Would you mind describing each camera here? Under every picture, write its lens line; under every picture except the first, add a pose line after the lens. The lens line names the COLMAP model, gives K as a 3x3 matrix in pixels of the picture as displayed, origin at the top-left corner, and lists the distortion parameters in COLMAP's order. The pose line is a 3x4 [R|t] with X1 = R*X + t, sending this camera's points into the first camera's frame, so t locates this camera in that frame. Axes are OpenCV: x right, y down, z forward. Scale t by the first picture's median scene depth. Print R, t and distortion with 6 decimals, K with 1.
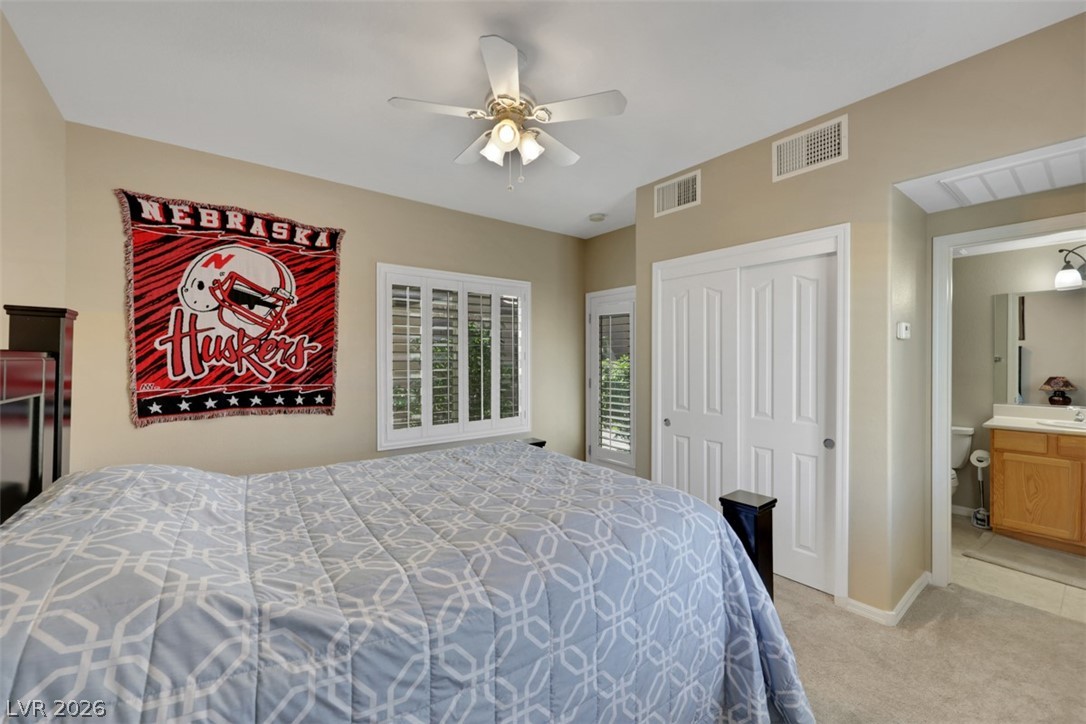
lens RADIAL K [[434.2, 0, 541.8], [0, 434.2, 358.4], [0, 0, 1]] dist [-0.003347, 0.000058]
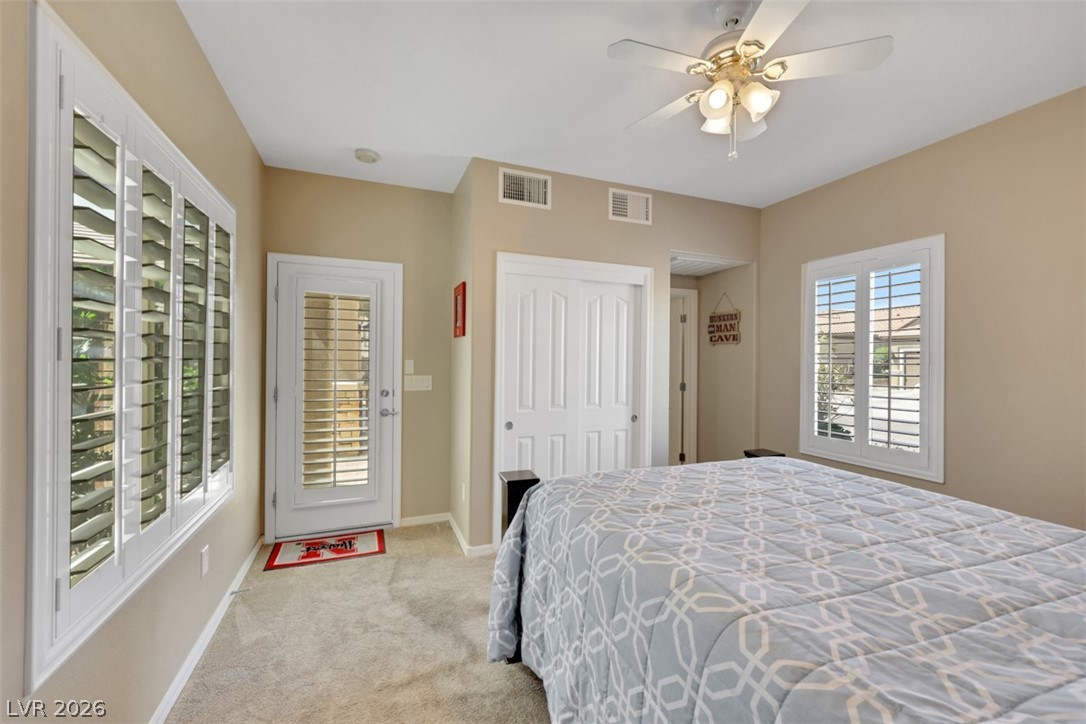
lens RADIAL K [[434.2, 0, 542.7], [0, 434.2, 361.7], [0, 0, 1]] dist [-0.003347, 0.000058]
pose [[0.276273, -0.001647, 0.961078, -0.692354], [-0.005993, 0.999976, 0.003437, 0.006024], [-0.961060, -0.006709, 0.276257, 0.784007]]
